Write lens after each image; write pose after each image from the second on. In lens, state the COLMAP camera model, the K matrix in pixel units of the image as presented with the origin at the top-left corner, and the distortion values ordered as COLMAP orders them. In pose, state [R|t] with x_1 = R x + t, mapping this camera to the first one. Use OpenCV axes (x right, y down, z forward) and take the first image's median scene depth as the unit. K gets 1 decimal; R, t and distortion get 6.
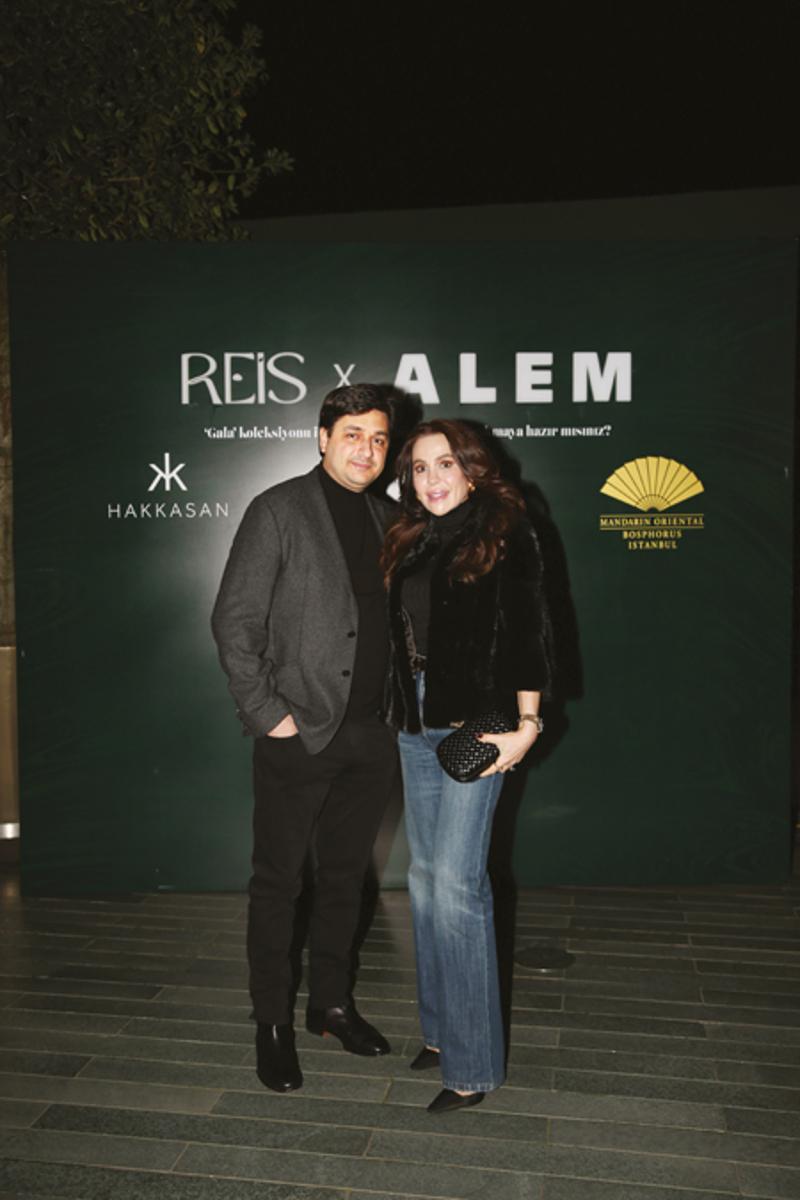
lens RADIAL K [[1150.5, 0, 392.4], [0, 1150.5, 601.8], [0, 0, 1]] dist [-0.016931, 0.081508]
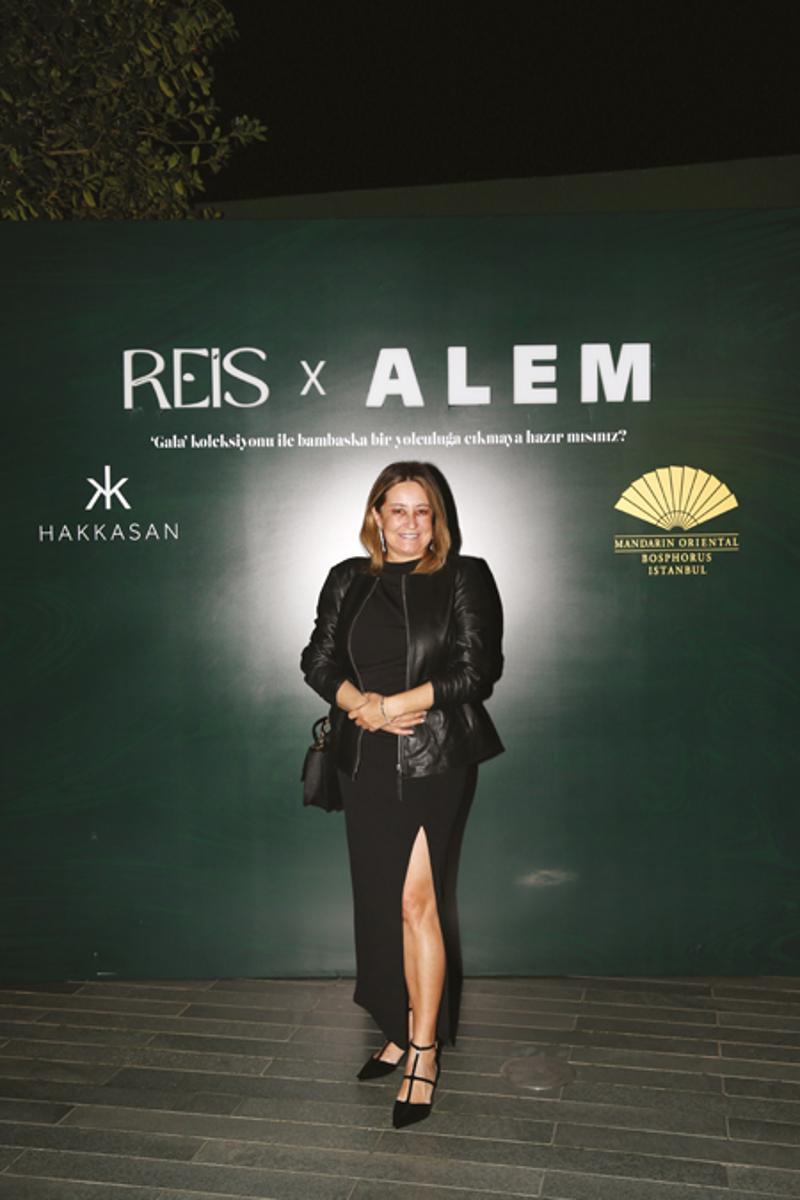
lens RADIAL K [[1247.6, 0, 400.1], [0, 1247.6, 601.0], [0, 0, 1]] dist [0.012812, 0.091207]
pose [[0.999365, -0.002798, -0.035535, 0.055678], [0.002002, 0.999747, -0.022417, -0.006775], [0.035589, 0.022332, 0.999117, 0.076349]]
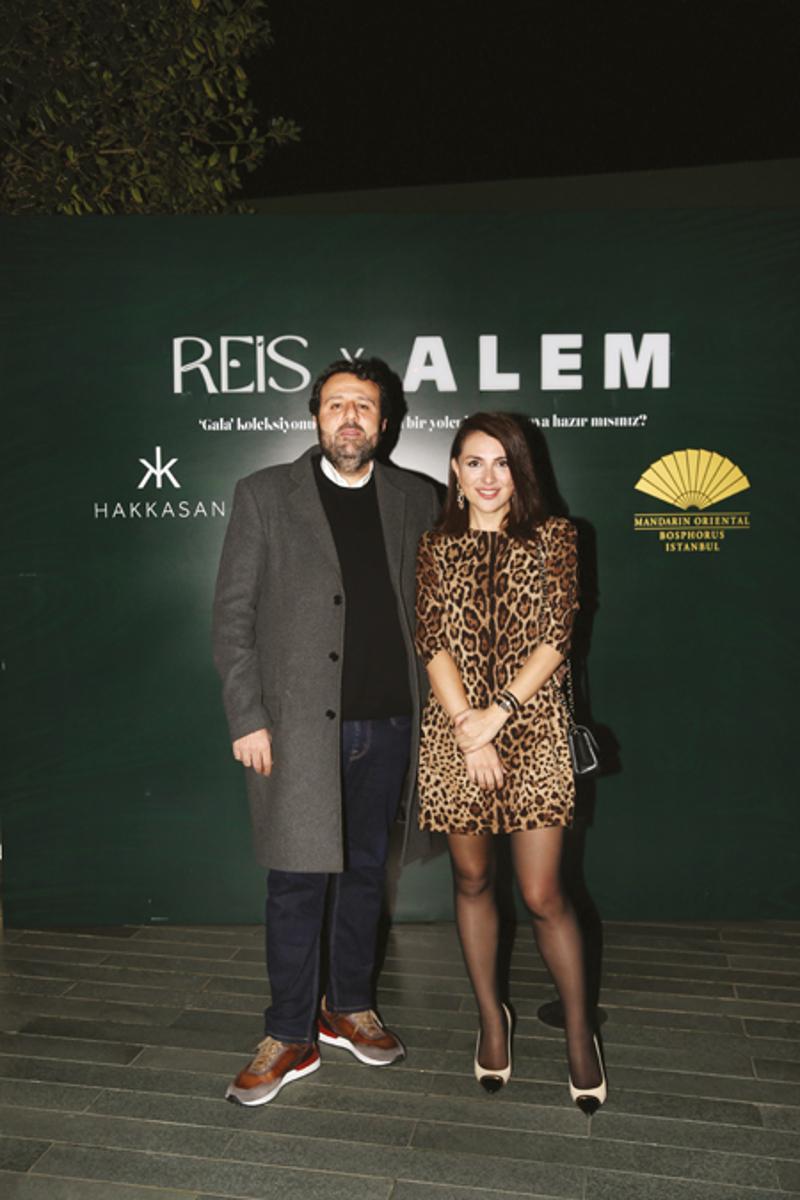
lens RADIAL K [[1113.1, 0, 391.3], [0, 1113.1, 603.8], [0, 0, 1]] dist [-0.023766, 0.075122]
pose [[0.999668, 0.000301, -0.025773, 0.012061], [0.000024, 0.999920, 0.012618, -0.015886], [0.025775, -0.012615, 0.999588, 0.119867]]
